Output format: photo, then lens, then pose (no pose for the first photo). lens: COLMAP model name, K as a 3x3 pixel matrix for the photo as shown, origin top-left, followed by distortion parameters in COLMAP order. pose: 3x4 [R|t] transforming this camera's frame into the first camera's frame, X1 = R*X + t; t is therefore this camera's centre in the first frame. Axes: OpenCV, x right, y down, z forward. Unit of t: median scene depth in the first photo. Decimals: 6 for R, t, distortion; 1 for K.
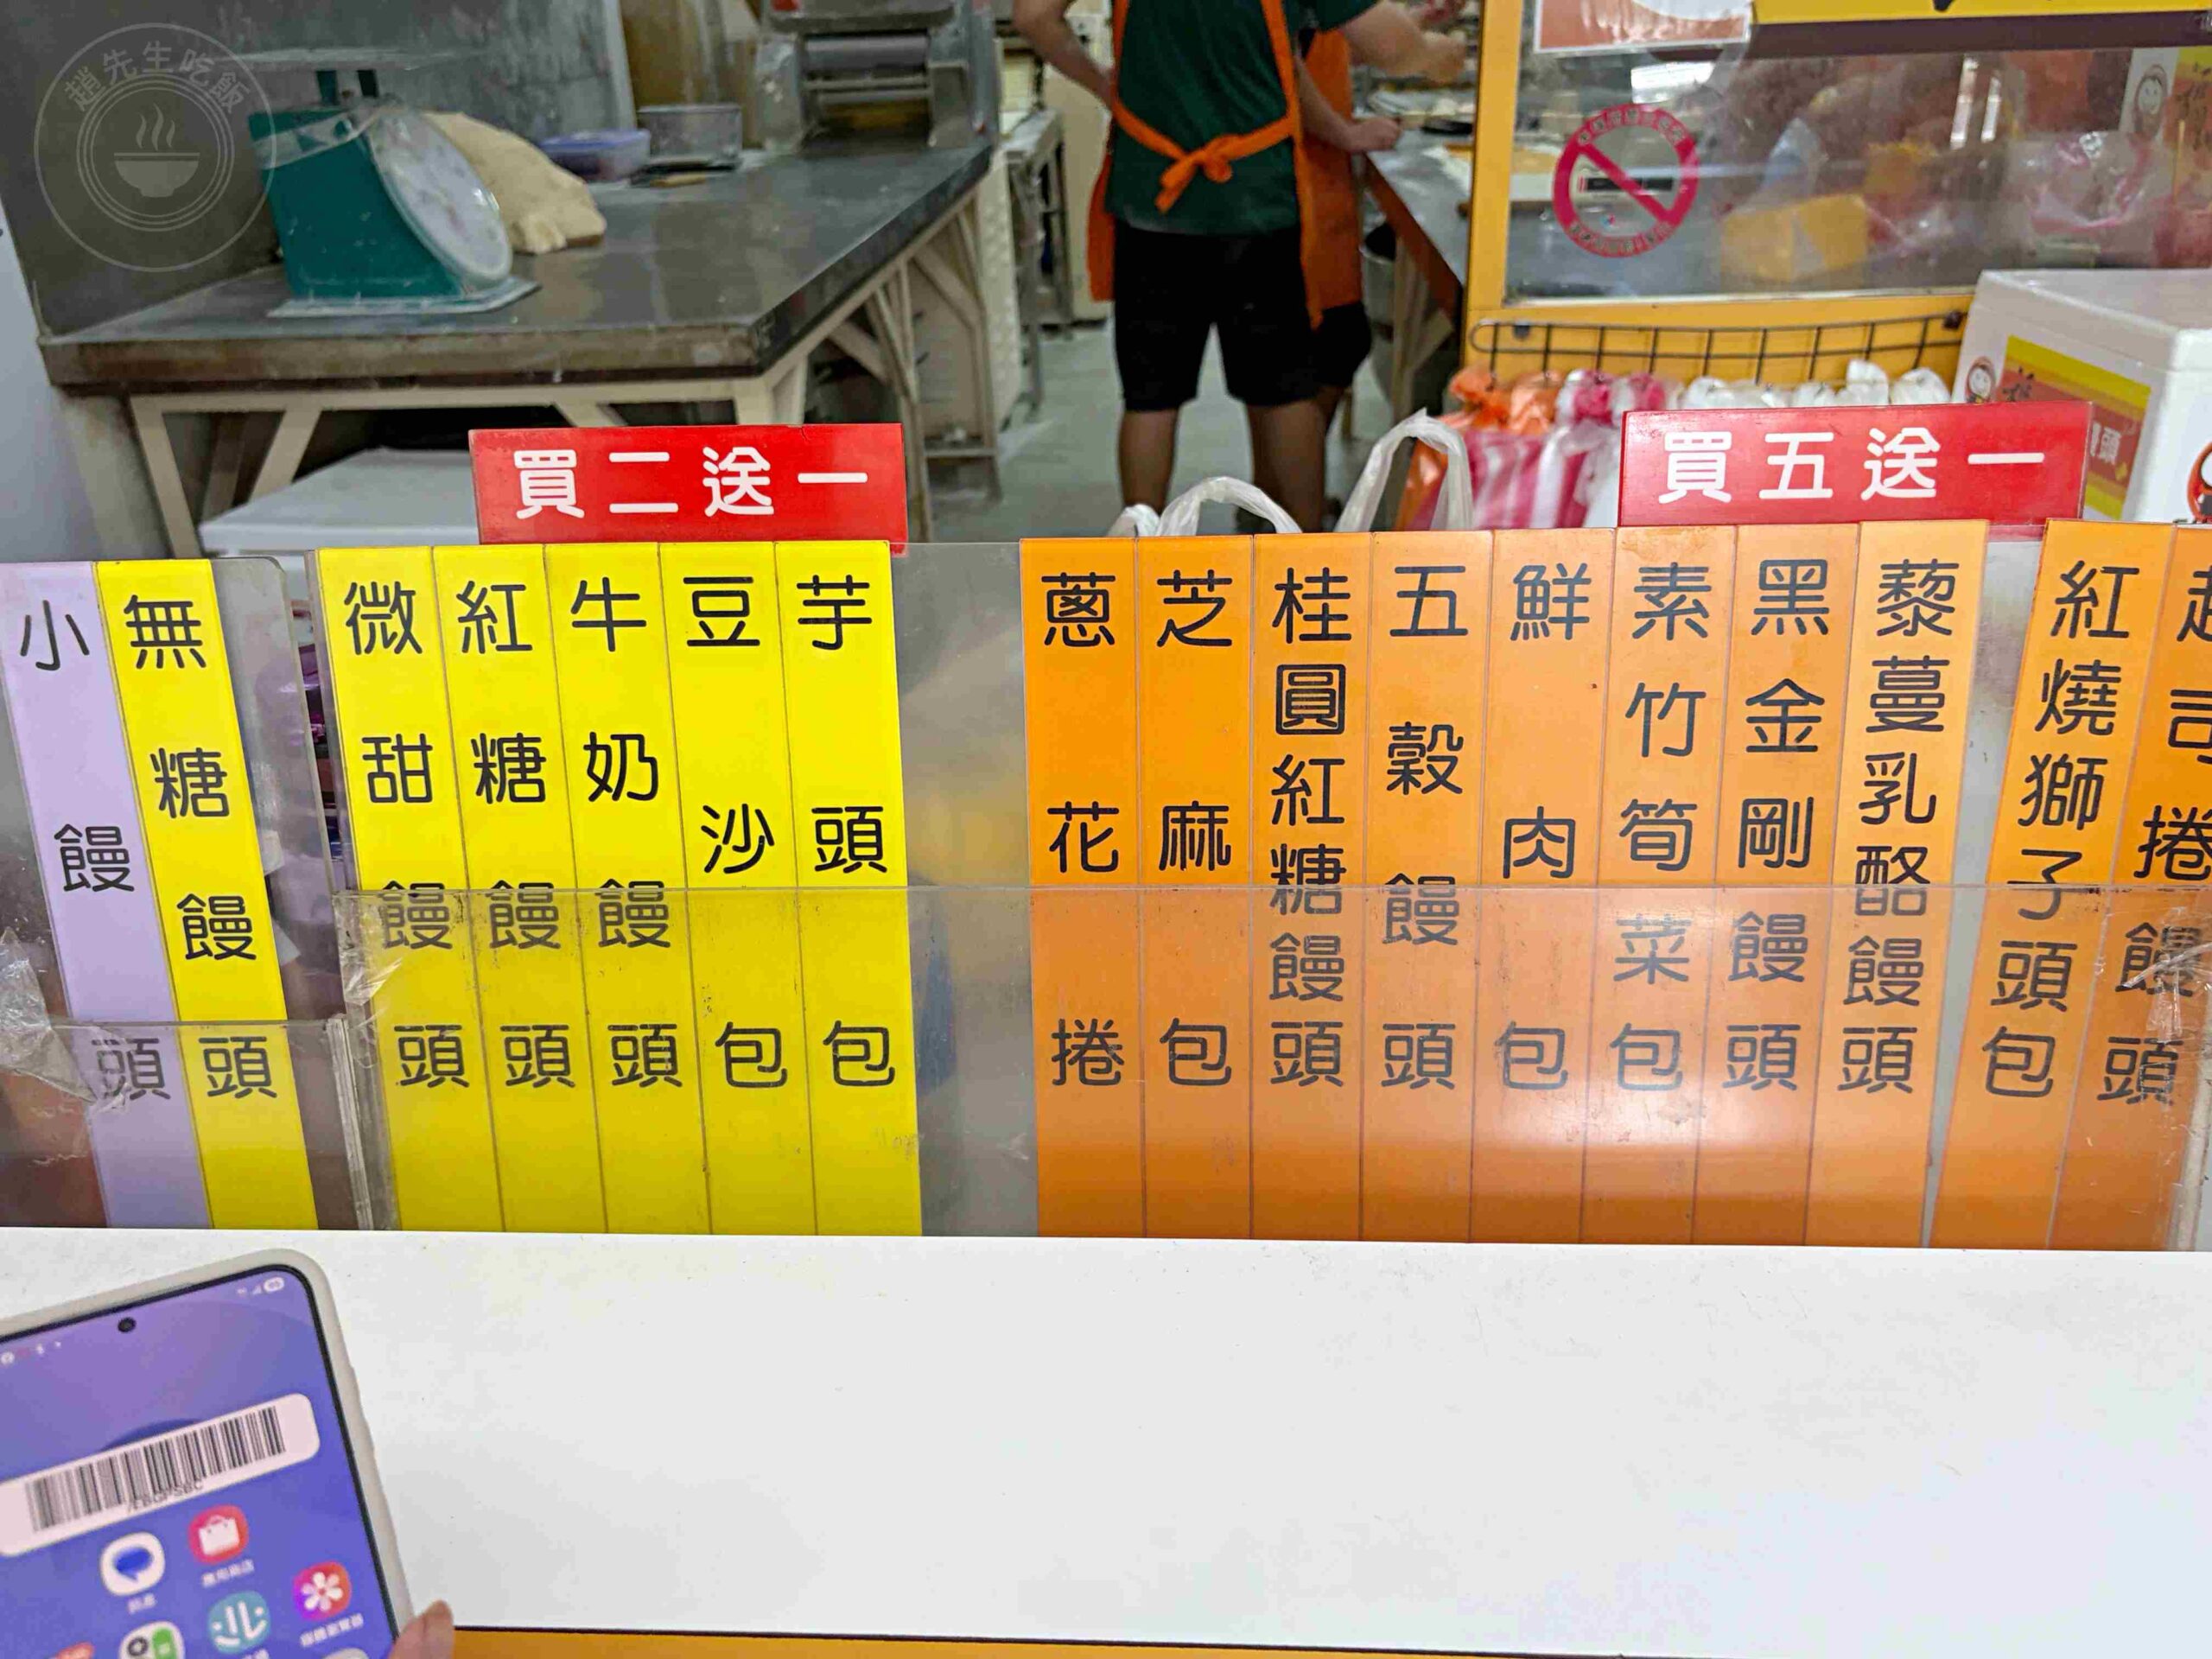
lens RADIAL K [[1706.4, 0, 1103.8], [0, 1706.4, 832.8], [0, 0, 1]] dist [0.029875, -0.033610]
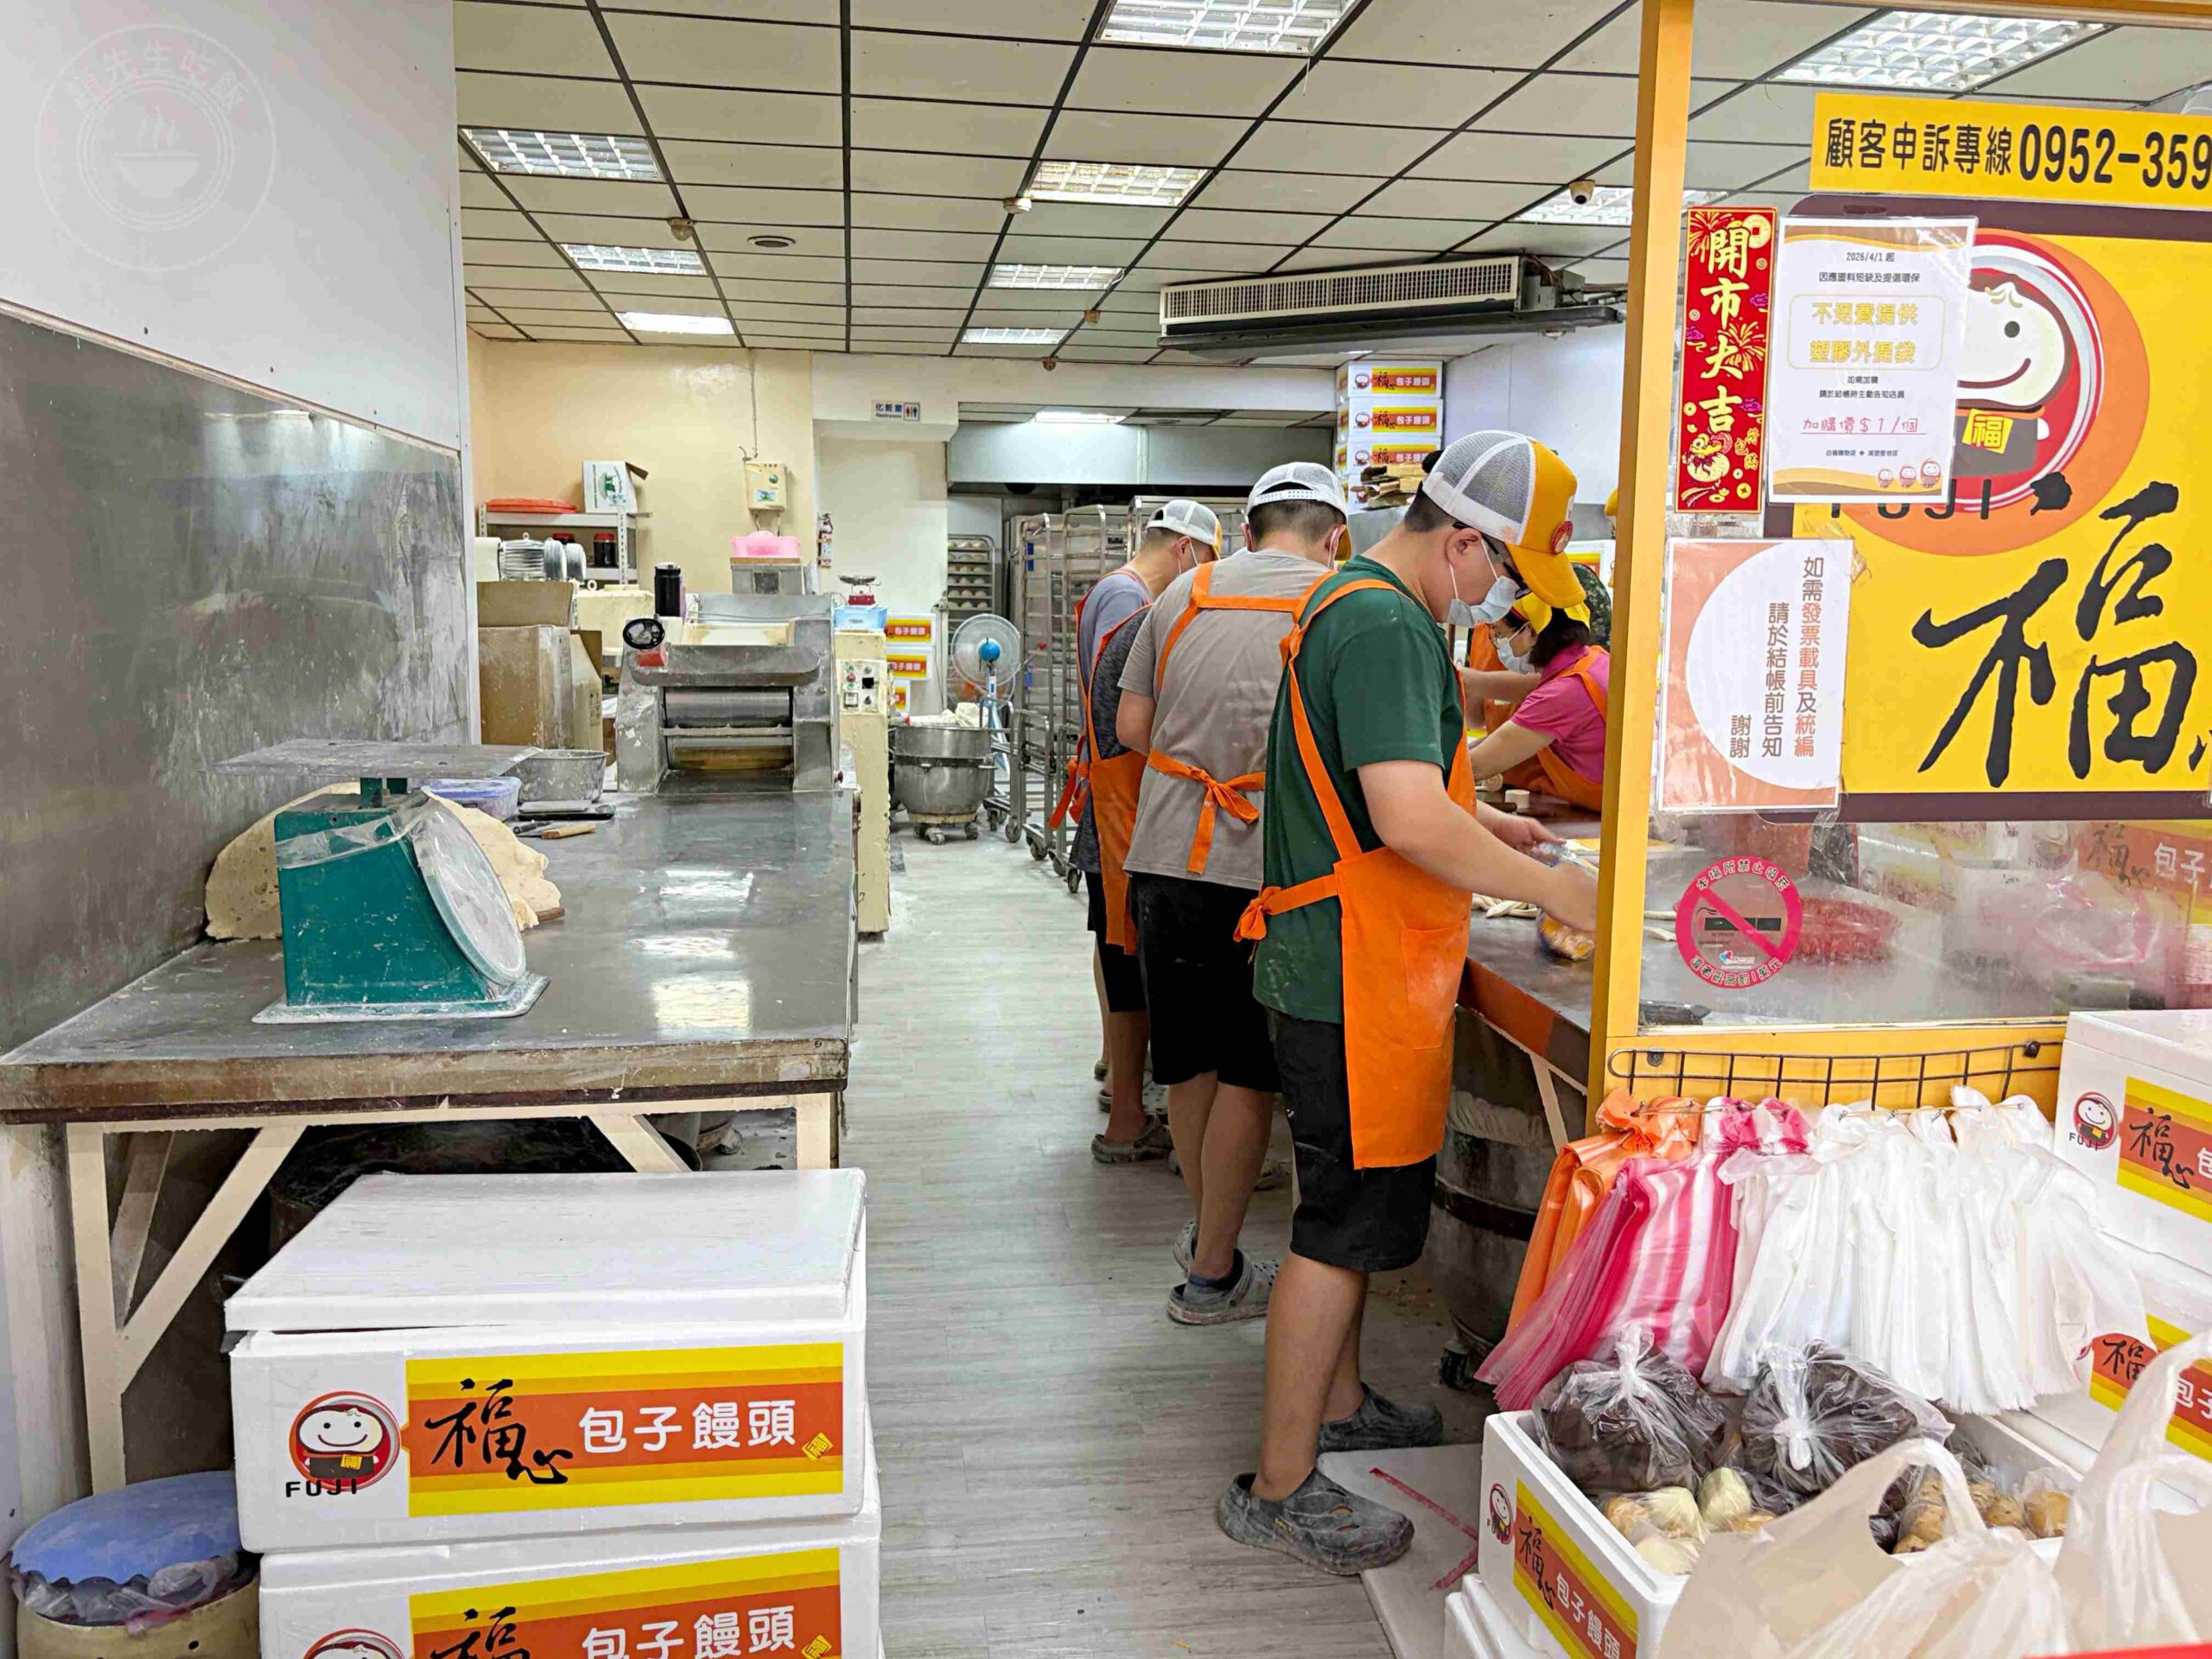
lens RADIAL K [[1706.4, 0, 1090.4], [0, 1706.4, 820.5], [0, 0, 1]] dist [0.029875, -0.033610]
pose [[0.980421, 0.019197, 0.195974, -0.287688], [0.046115, 0.945176, -0.323290, -0.111986], [-0.191436, 0.325998, 0.925785, 0.074469]]
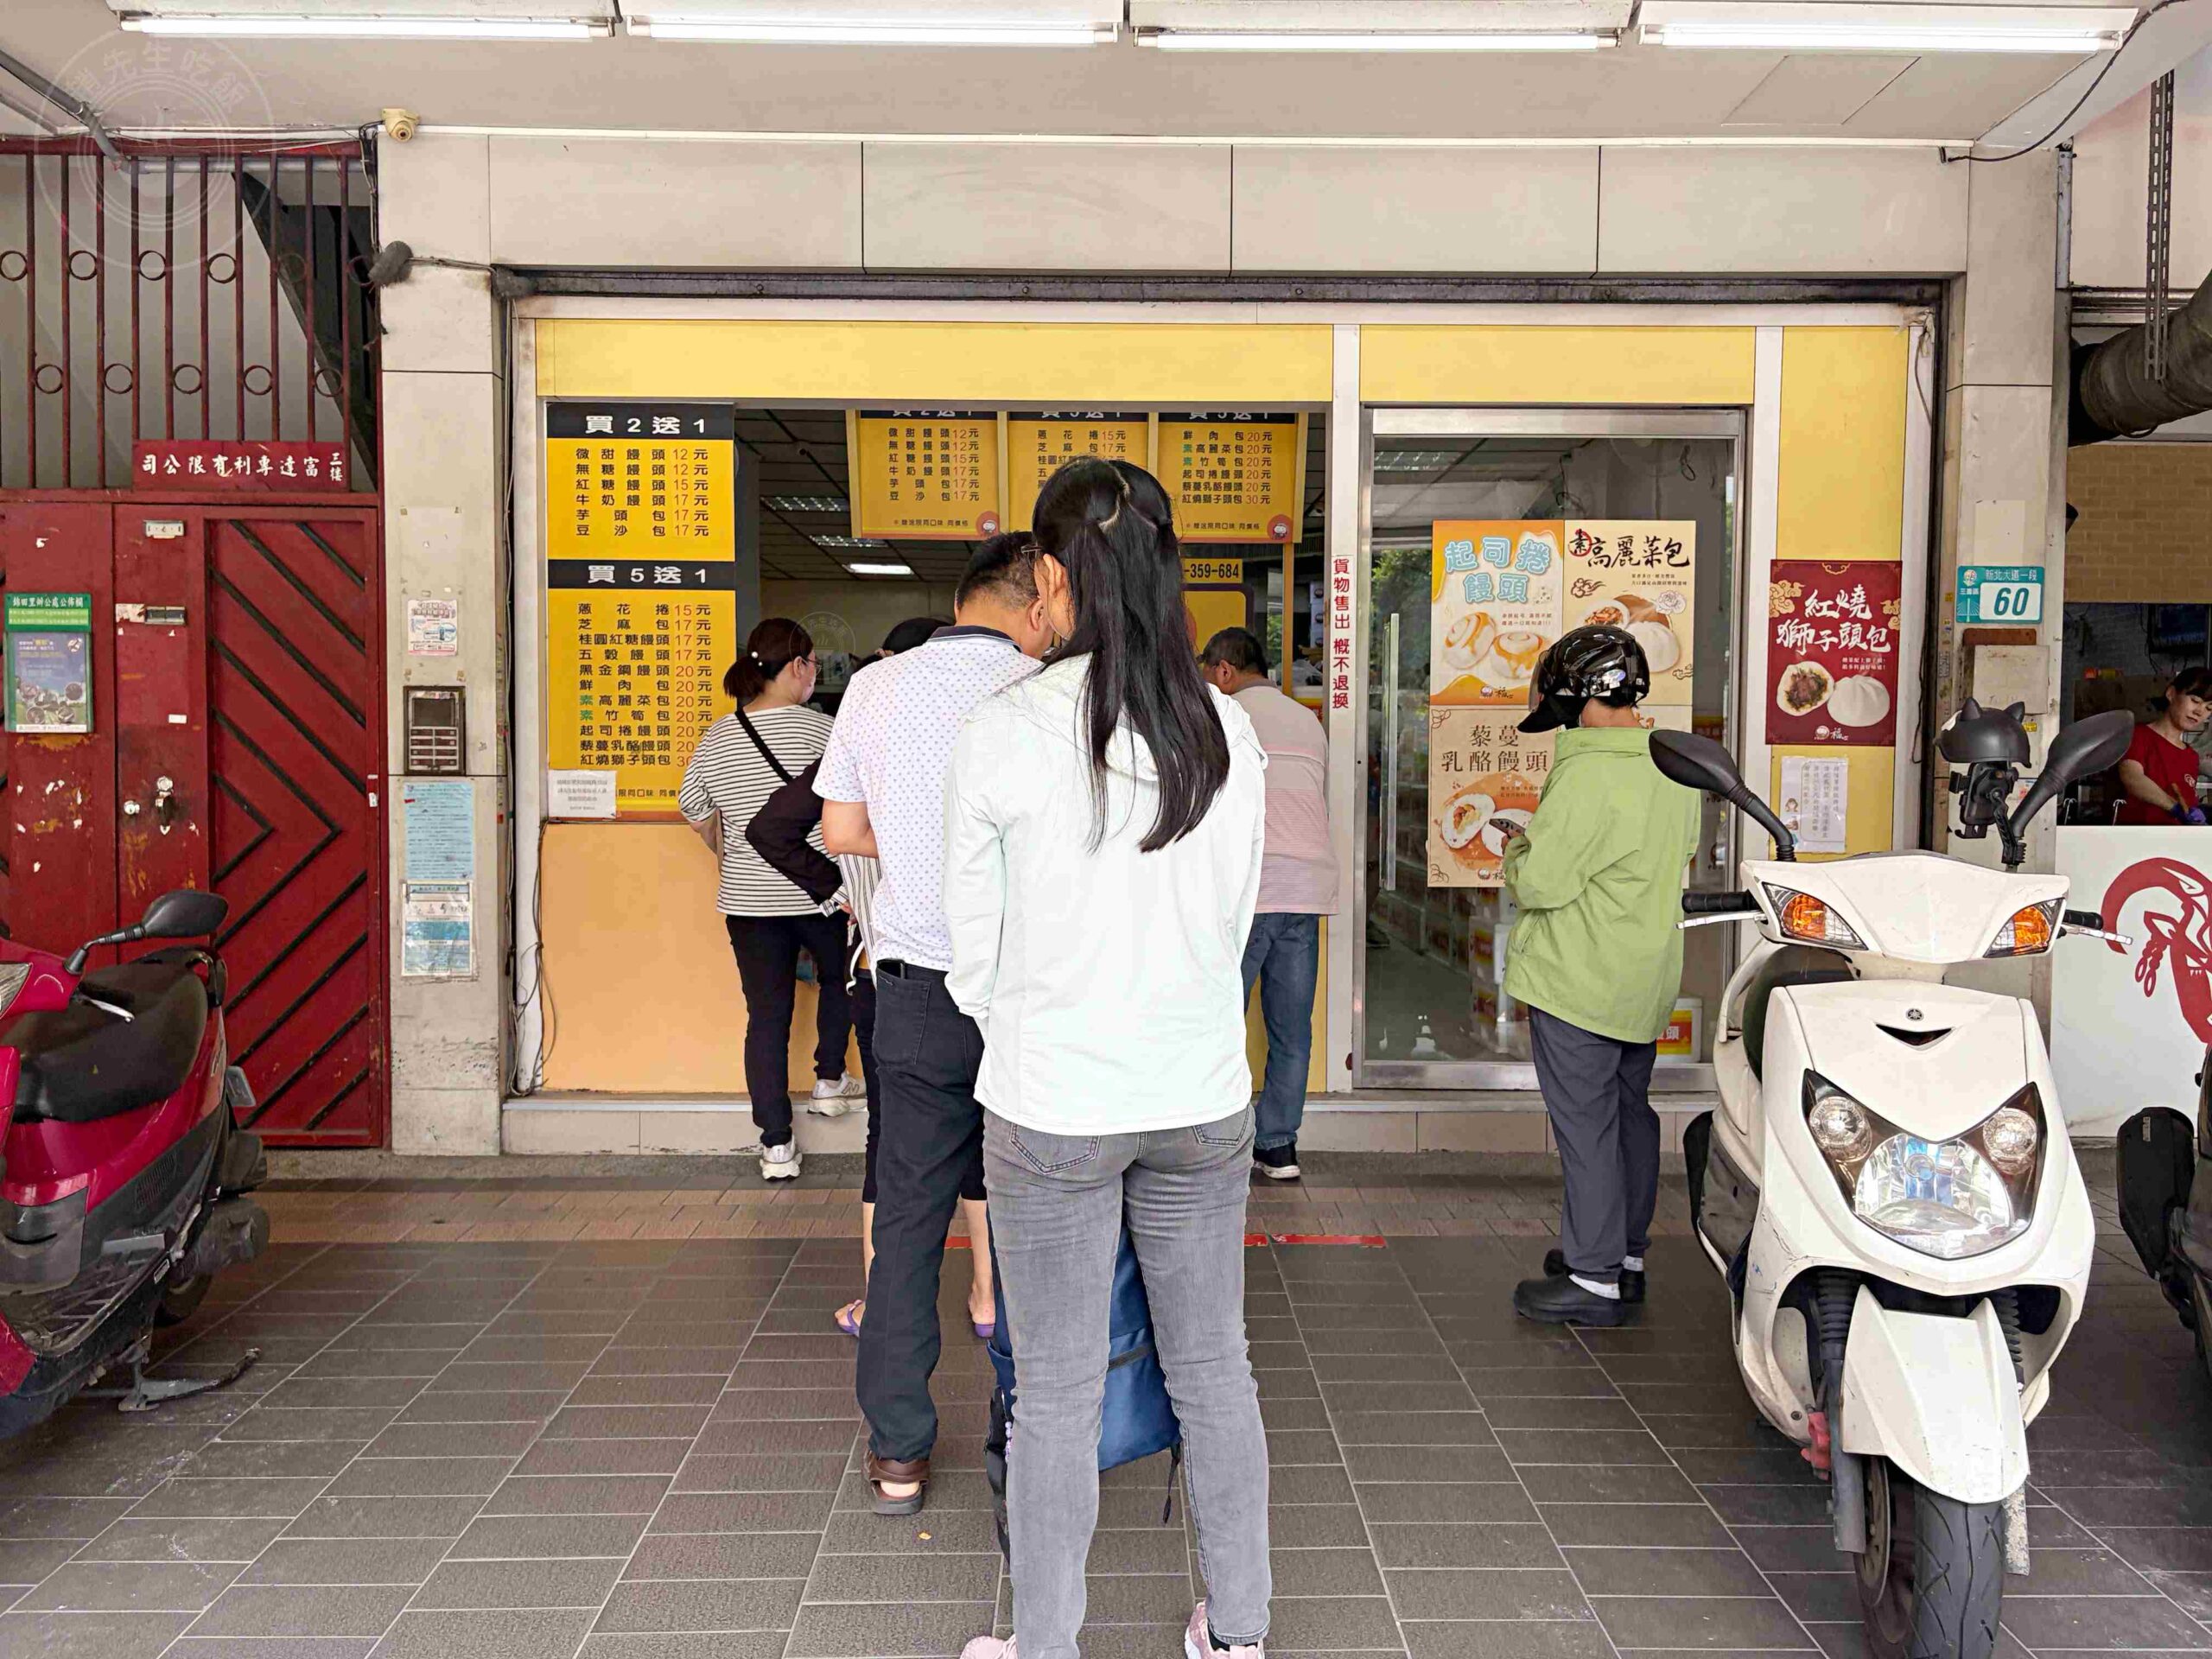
lens RADIAL K [[1706.4, 0, 1118.0], [0, 1706.4, 848.1], [0, 0, 1]] dist [0.029875, -0.033610]
pose [[0.995108, 0.034140, 0.092711, 0.010464], [0.007027, 0.911565, -0.411095, 1.349859], [-0.098547, 0.409736, 0.906866, -2.413414]]
